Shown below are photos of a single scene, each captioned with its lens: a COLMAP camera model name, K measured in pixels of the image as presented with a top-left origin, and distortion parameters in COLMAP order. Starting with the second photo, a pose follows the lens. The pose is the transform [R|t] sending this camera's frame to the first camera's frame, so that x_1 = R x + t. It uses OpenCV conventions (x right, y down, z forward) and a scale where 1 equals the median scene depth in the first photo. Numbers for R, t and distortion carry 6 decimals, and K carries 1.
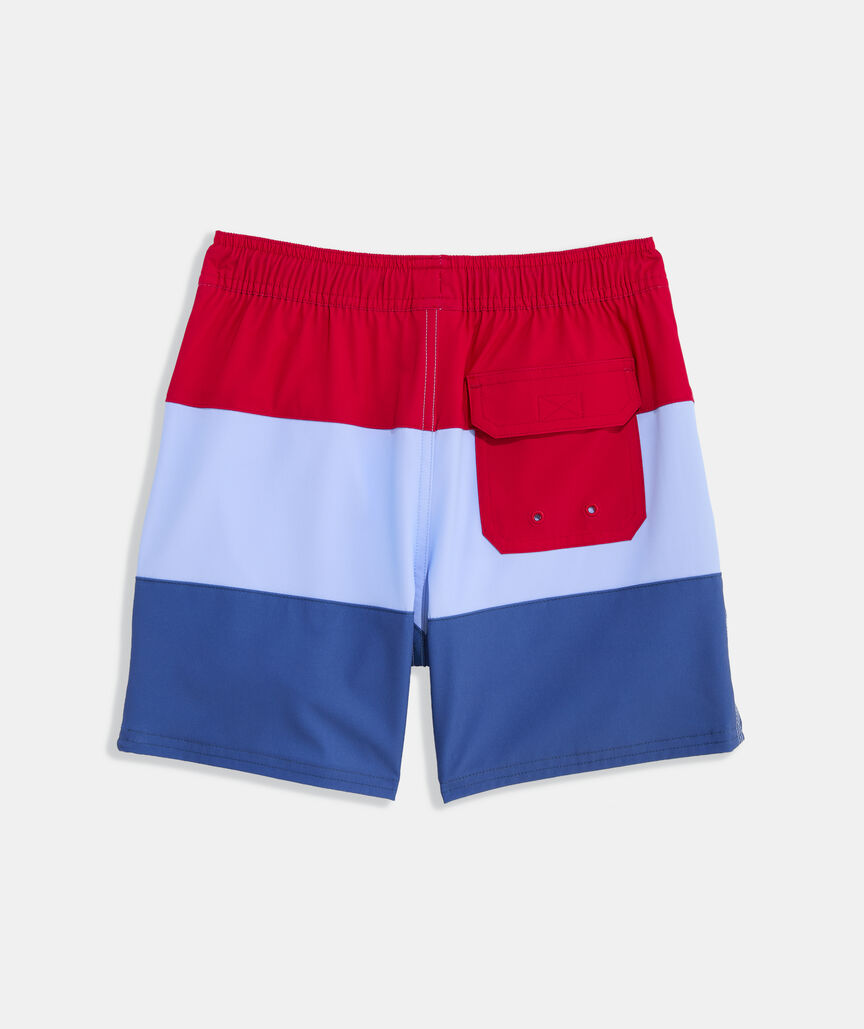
lens RADIAL K [[1872.2, 0, 433.0], [0, 1872.2, 511.1], [0, 0, 1]] dist [0.004230, 0.000000]
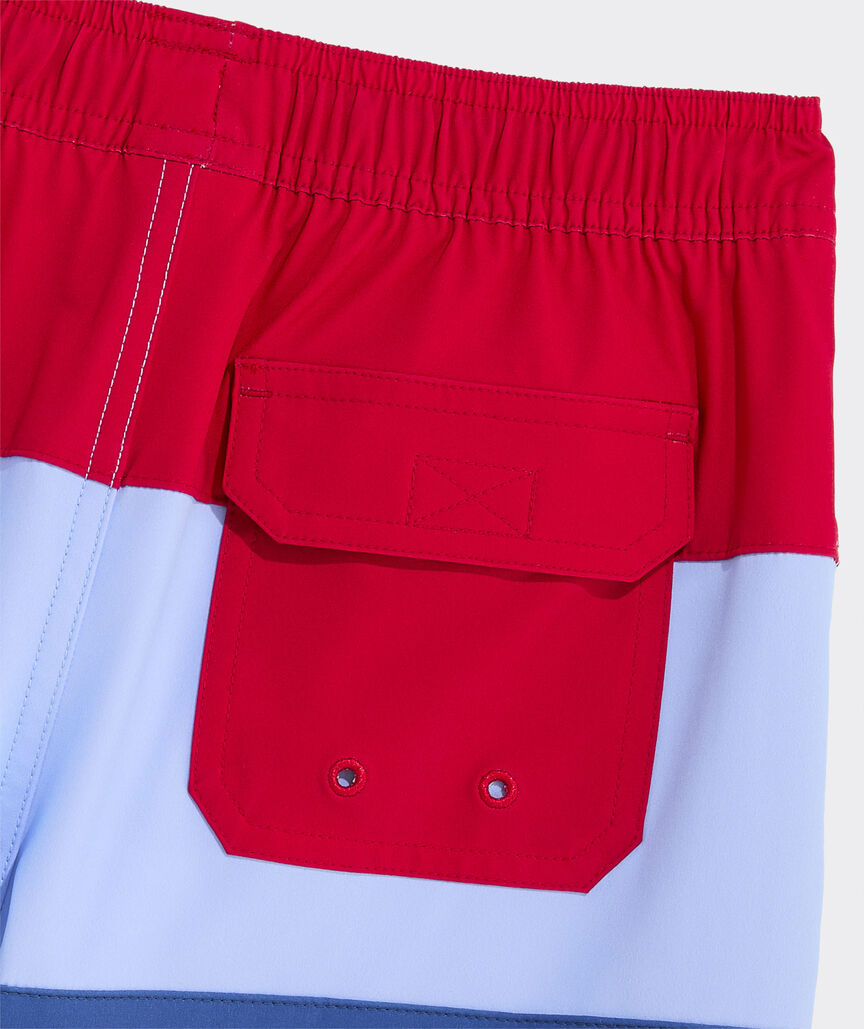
lens RADIAL K [[1872.2, 0, 477.0], [0, 1872.2, 516.6], [0, 0, 1]] dist [0.004230, 0.000000]
pose [[0.961163, 0.208447, 0.180873, 0.003496], [-0.202141, 0.977930, -0.052832, -0.032627], [-0.187894, 0.014218, 0.982086, 0.639975]]
